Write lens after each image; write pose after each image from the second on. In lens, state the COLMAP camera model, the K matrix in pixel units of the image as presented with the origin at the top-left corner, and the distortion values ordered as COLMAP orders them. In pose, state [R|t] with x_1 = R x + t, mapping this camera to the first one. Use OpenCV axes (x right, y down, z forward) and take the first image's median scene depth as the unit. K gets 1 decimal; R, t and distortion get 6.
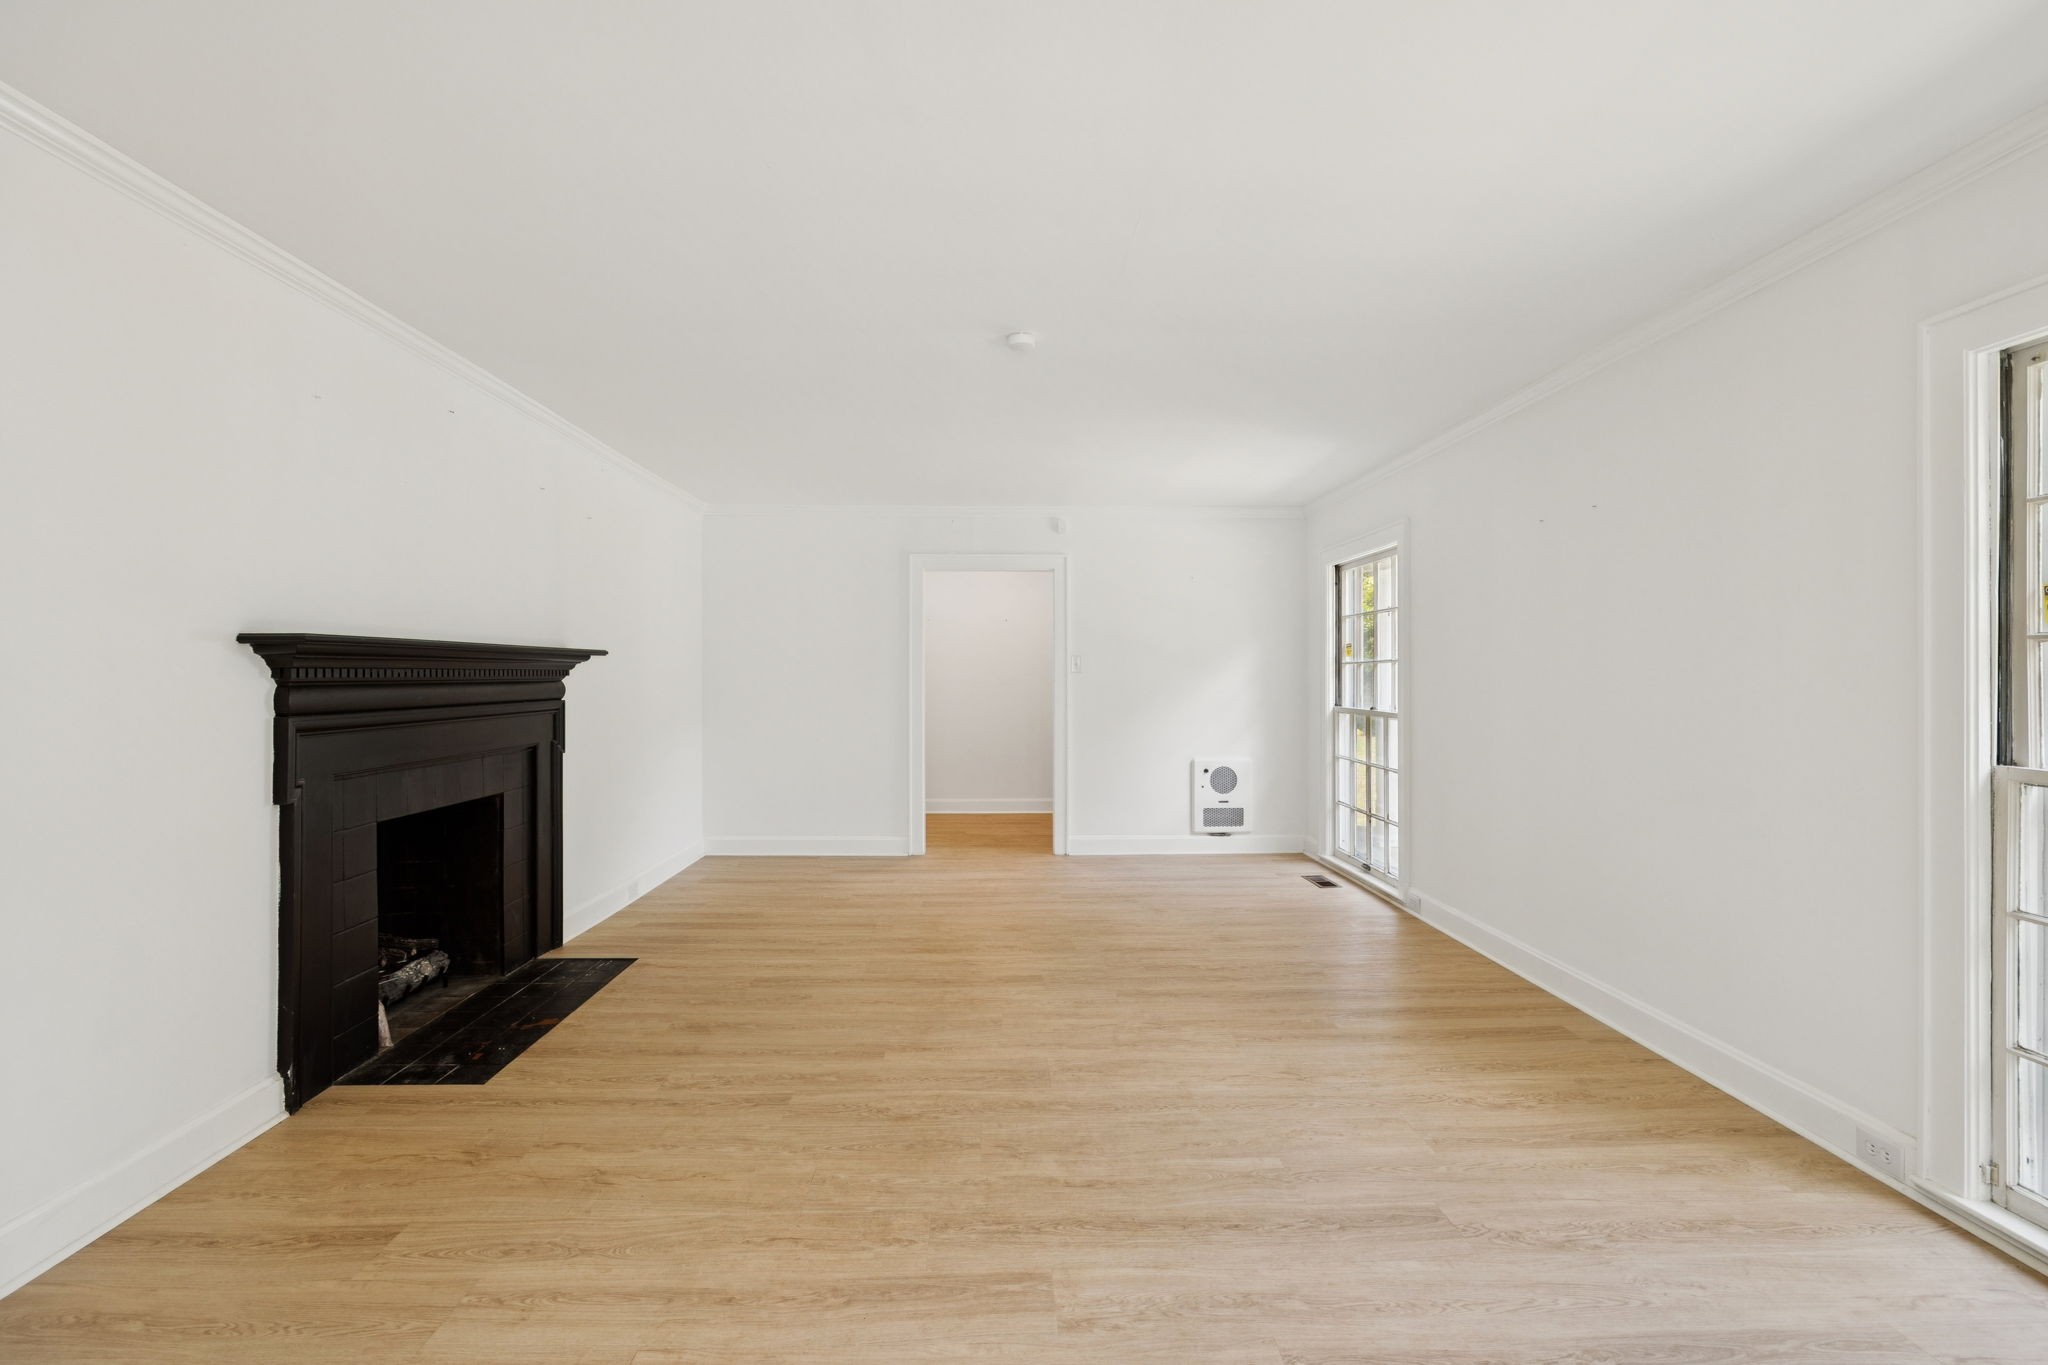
lens RADIAL K [[936.7, 0, 1027.0], [0, 936.7, 683.5], [0, 0, 1]] dist [-0.003783, 0.001438]
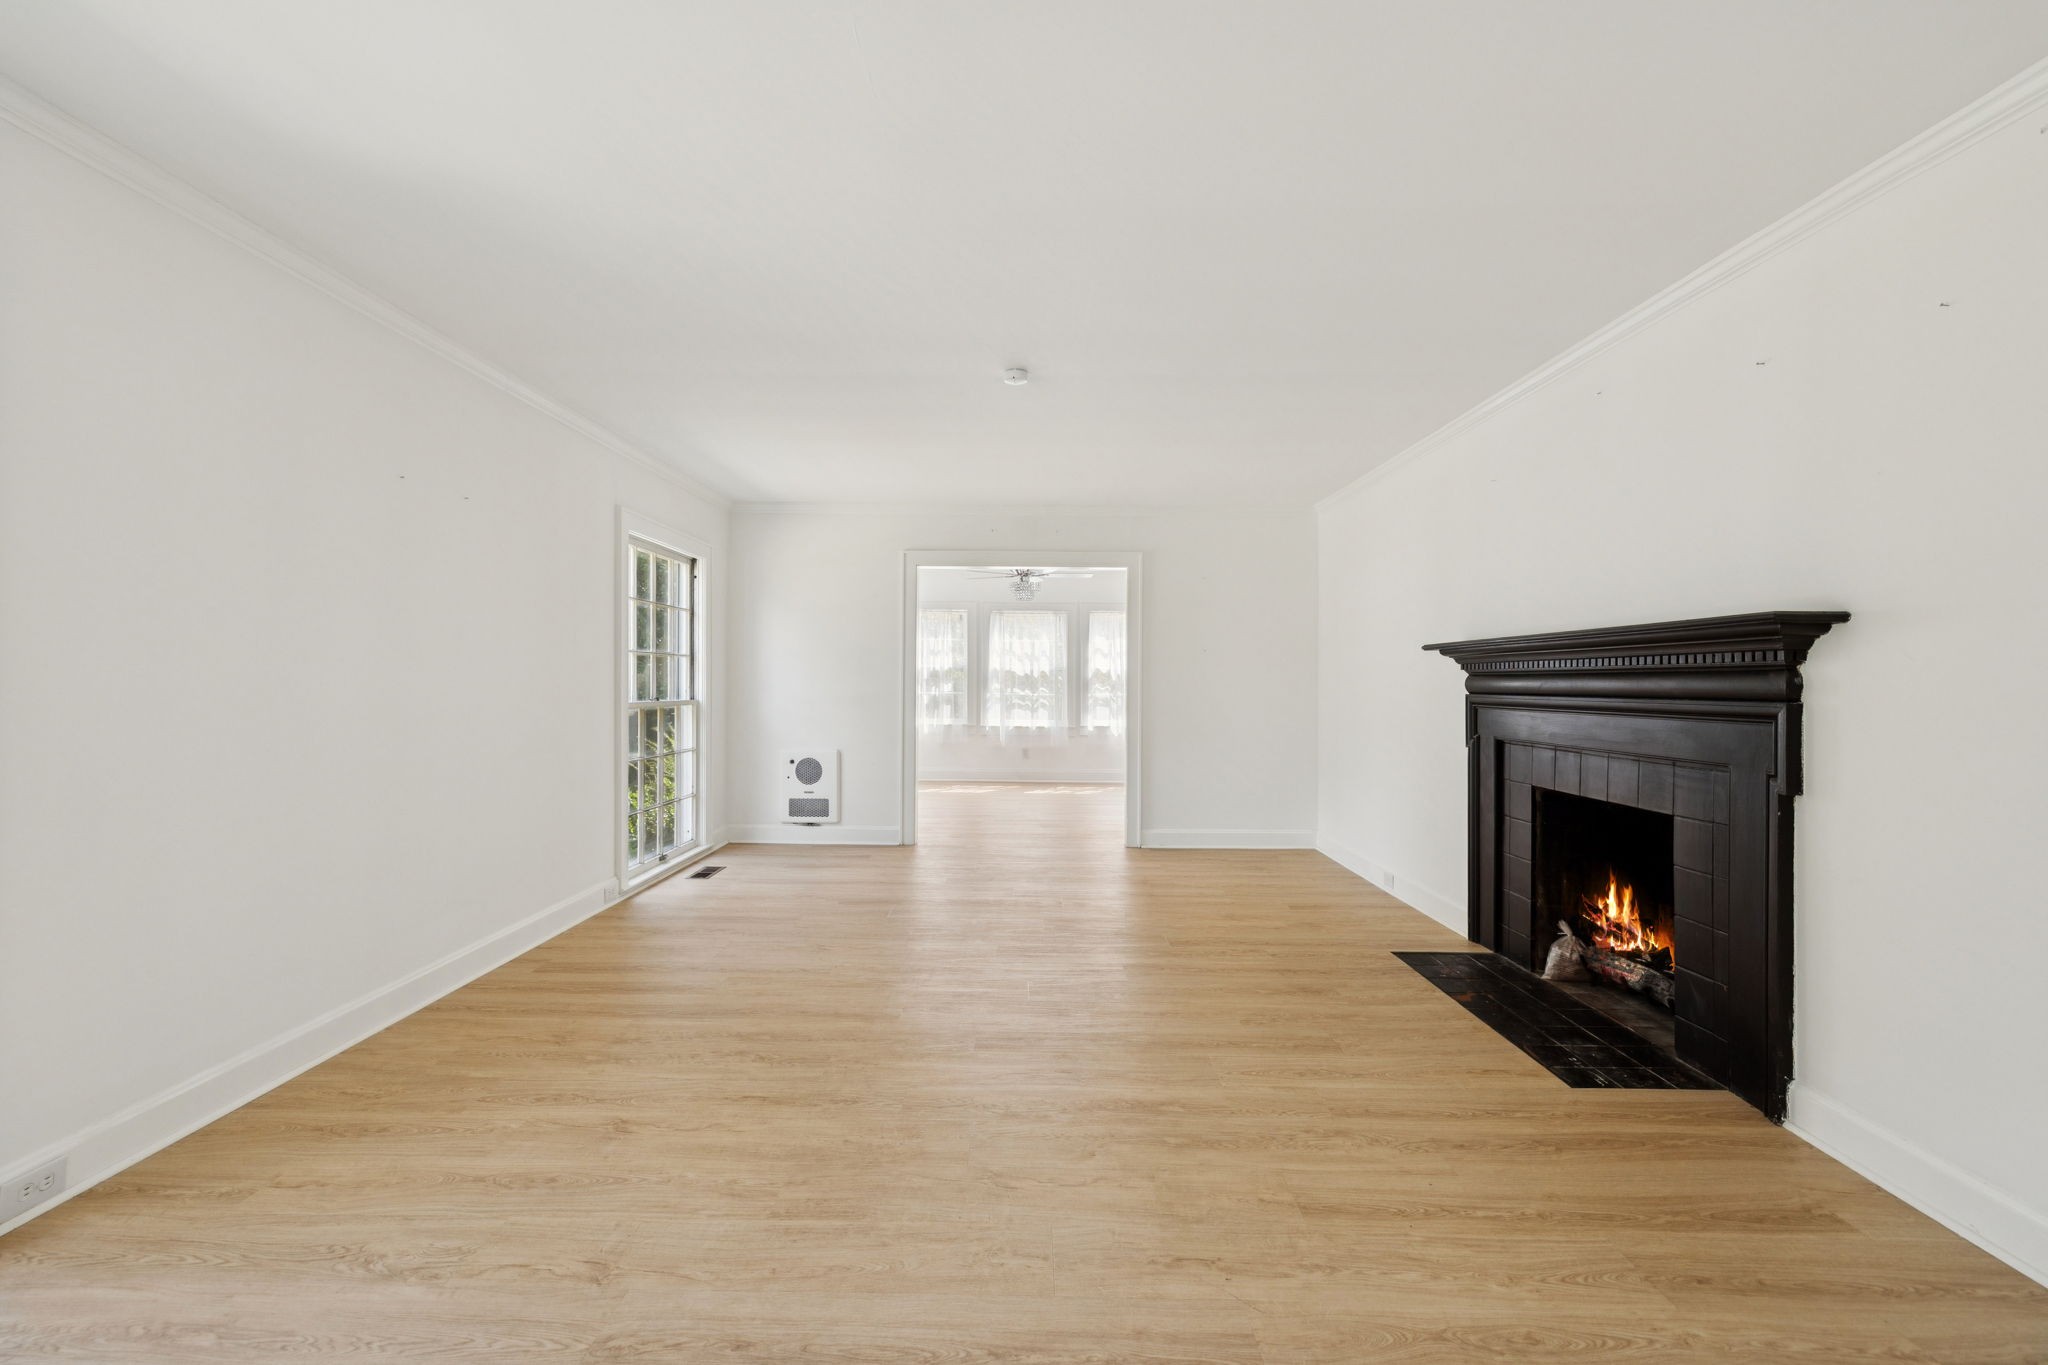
lens RADIAL K [[936.7, 0, 1022.9], [0, 936.7, 673.4], [0, 0, 1]] dist [-0.003783, 0.001438]
pose [[-0.998926, -0.006691, 0.045849, -0.062387], [-0.006583, 0.999975, 0.002509, 0.000877], [-0.045865, 0.002204, -0.998945, 1.922518]]
